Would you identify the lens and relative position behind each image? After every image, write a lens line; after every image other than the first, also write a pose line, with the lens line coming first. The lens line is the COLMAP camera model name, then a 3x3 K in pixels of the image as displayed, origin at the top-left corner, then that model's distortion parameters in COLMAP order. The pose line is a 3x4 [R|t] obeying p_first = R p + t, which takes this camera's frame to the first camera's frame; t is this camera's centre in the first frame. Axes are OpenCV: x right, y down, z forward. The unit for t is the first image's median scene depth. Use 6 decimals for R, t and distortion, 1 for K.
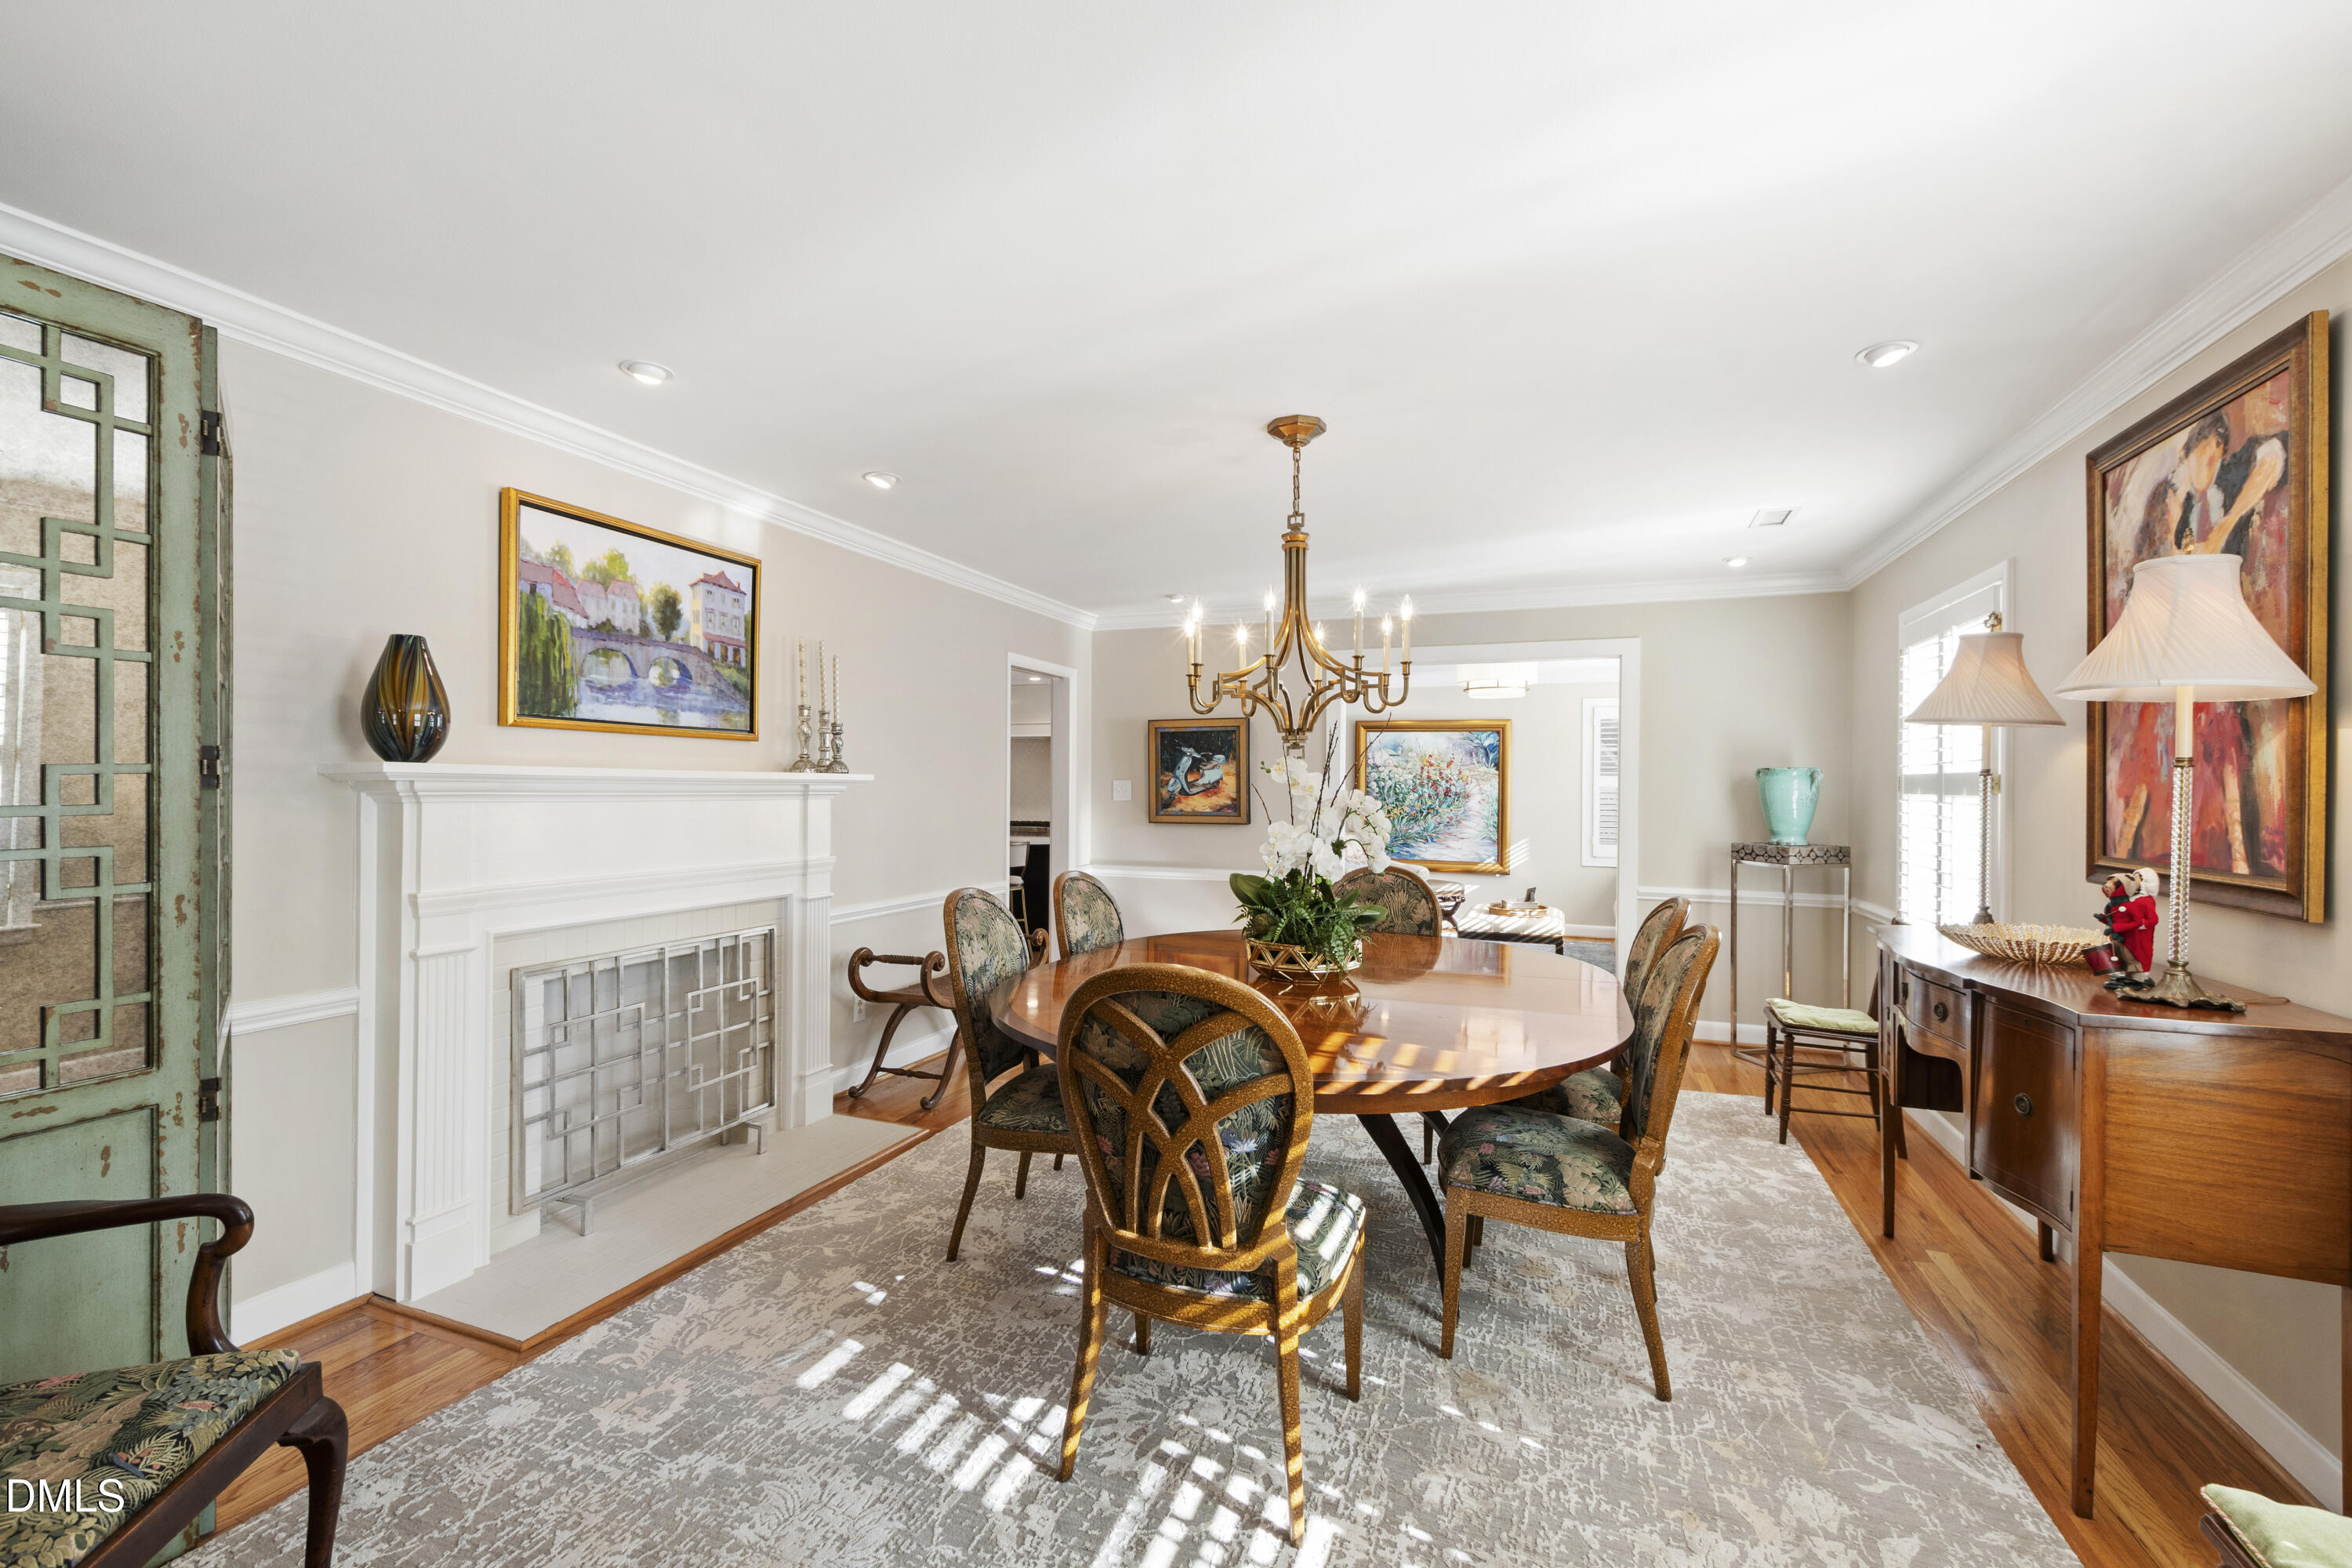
lens RADIAL K [[995.7, 0, 1176.0], [0, 995.7, 784.0], [0, 0, 1]] dist [0.000449, -0.000076]
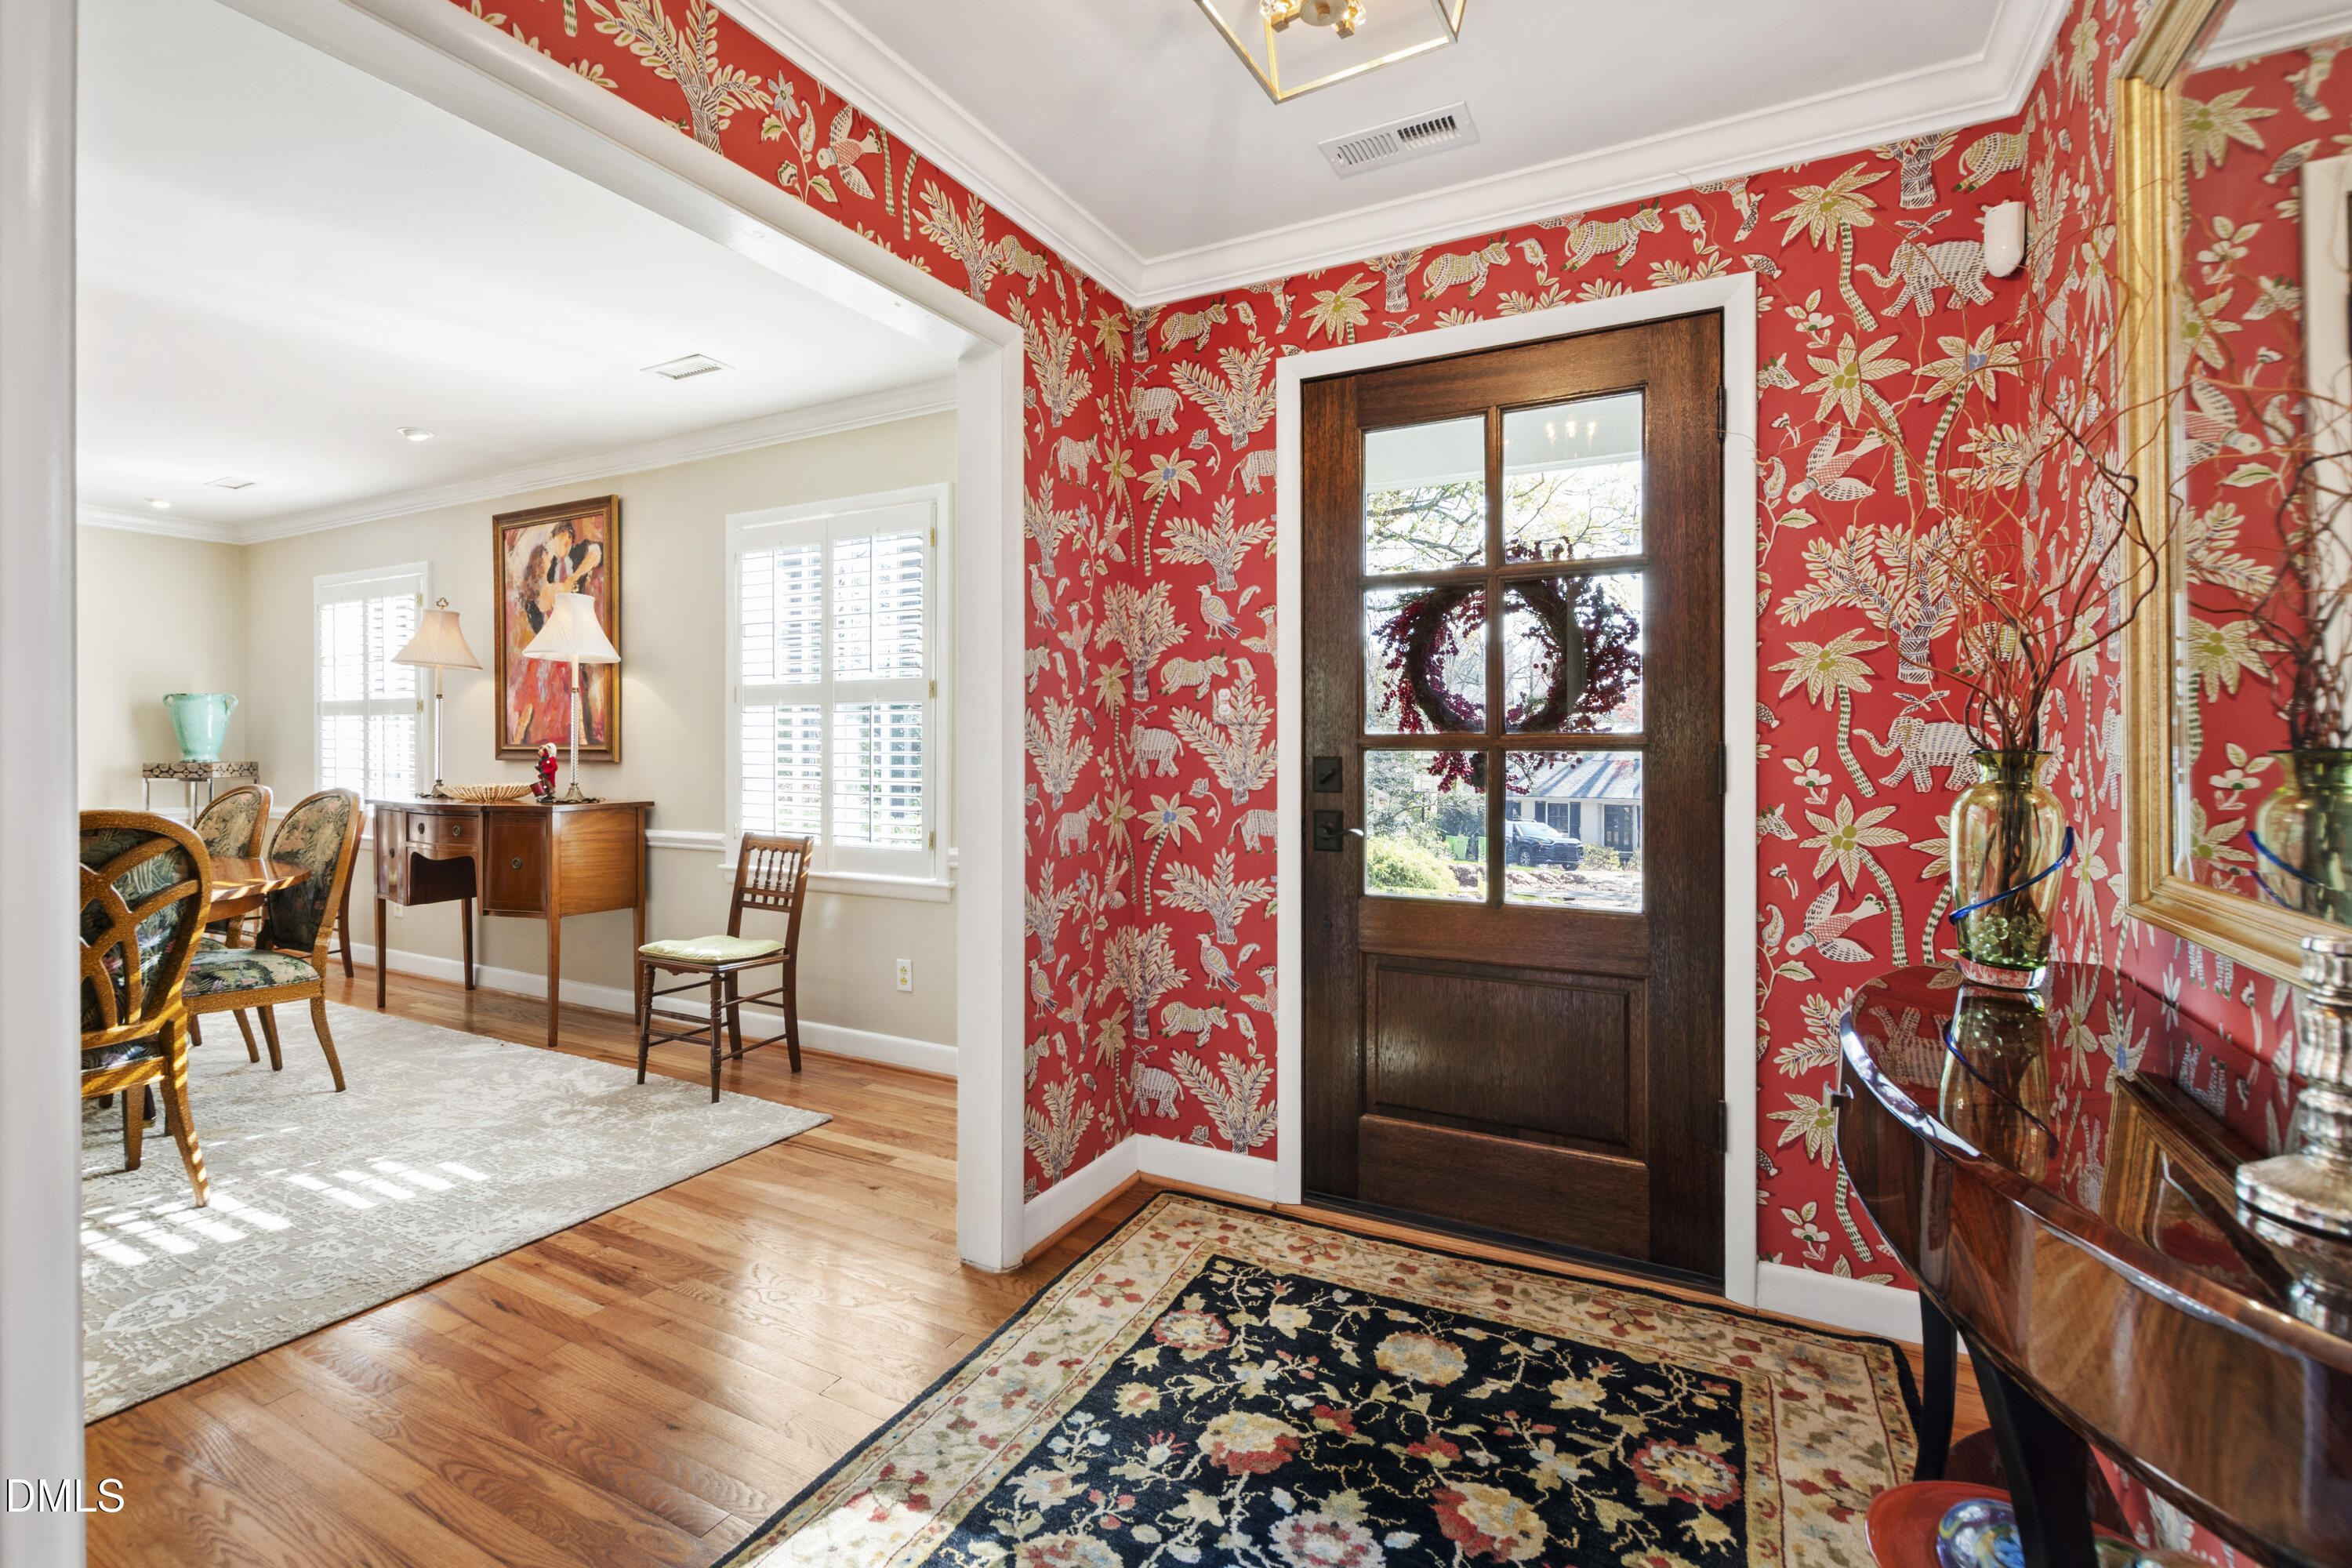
lens RADIAL K [[1038.0, 0, 1175.2], [0, 1038.0, 751.8], [0, 0, 1]] dist [-0.000880, -0.003626]
pose [[0.077966, -0.017114, 0.996809, -1.024921], [0.002630, 0.999853, 0.016960, 0.070516], [-0.996953, 0.001299, 0.077999, -0.422140]]
